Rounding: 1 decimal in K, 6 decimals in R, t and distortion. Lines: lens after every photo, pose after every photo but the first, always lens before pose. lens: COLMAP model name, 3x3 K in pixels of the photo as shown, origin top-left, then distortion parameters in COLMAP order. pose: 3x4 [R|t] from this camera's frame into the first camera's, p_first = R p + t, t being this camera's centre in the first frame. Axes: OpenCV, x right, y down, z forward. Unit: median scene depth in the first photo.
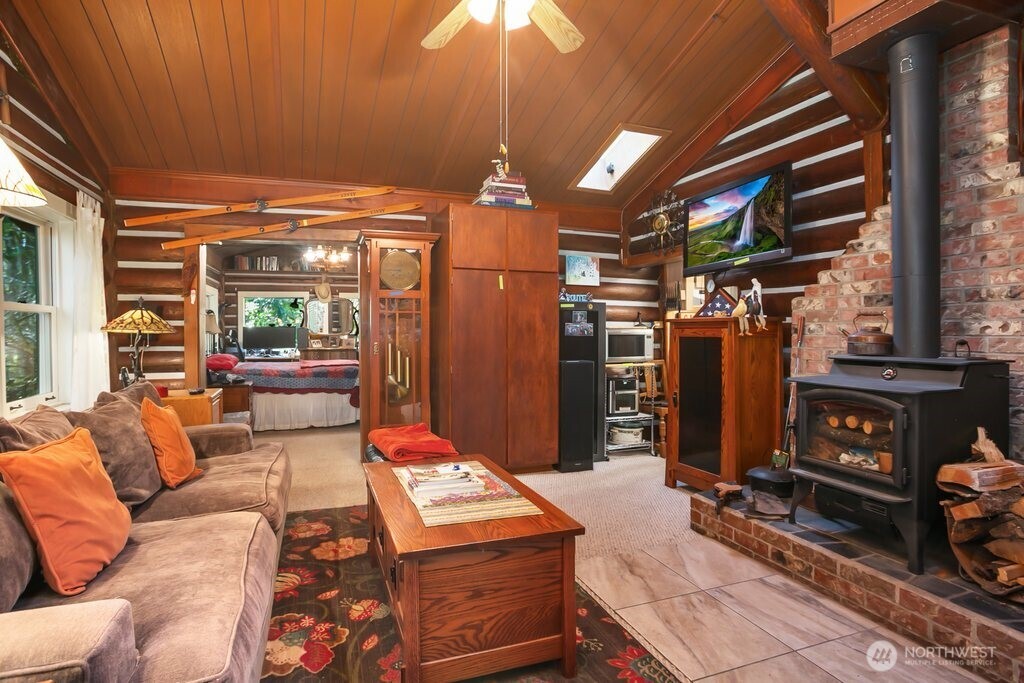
lens RADIAL K [[547.9, 0, 510.2], [0, 547.9, 326.0], [0, 0, 1]] dist [-0.049810, 0.000198]
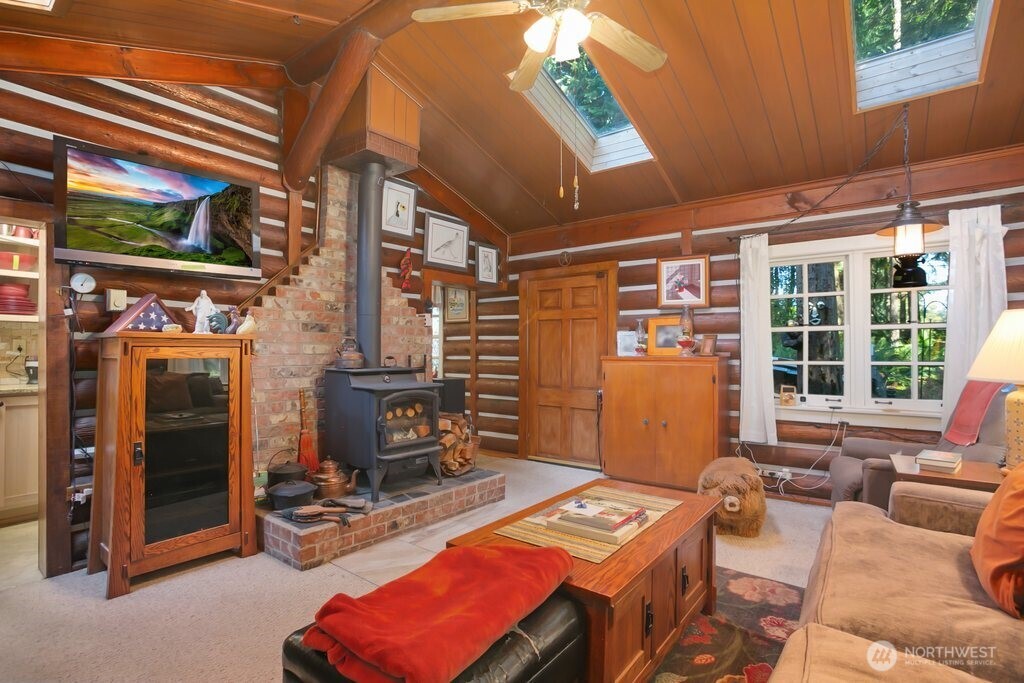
lens RADIAL K [[493.8, 0, 511.3], [0, 493.8, 357.2], [0, 0, 1]] dist [-0.043819, -0.000024]
pose [[-0.538448, -0.003056, 0.842653, -0.534388], [-0.006040, 0.999982, -0.000233, 0.019620], [-0.842637, -0.005215, -0.538457, 1.164809]]
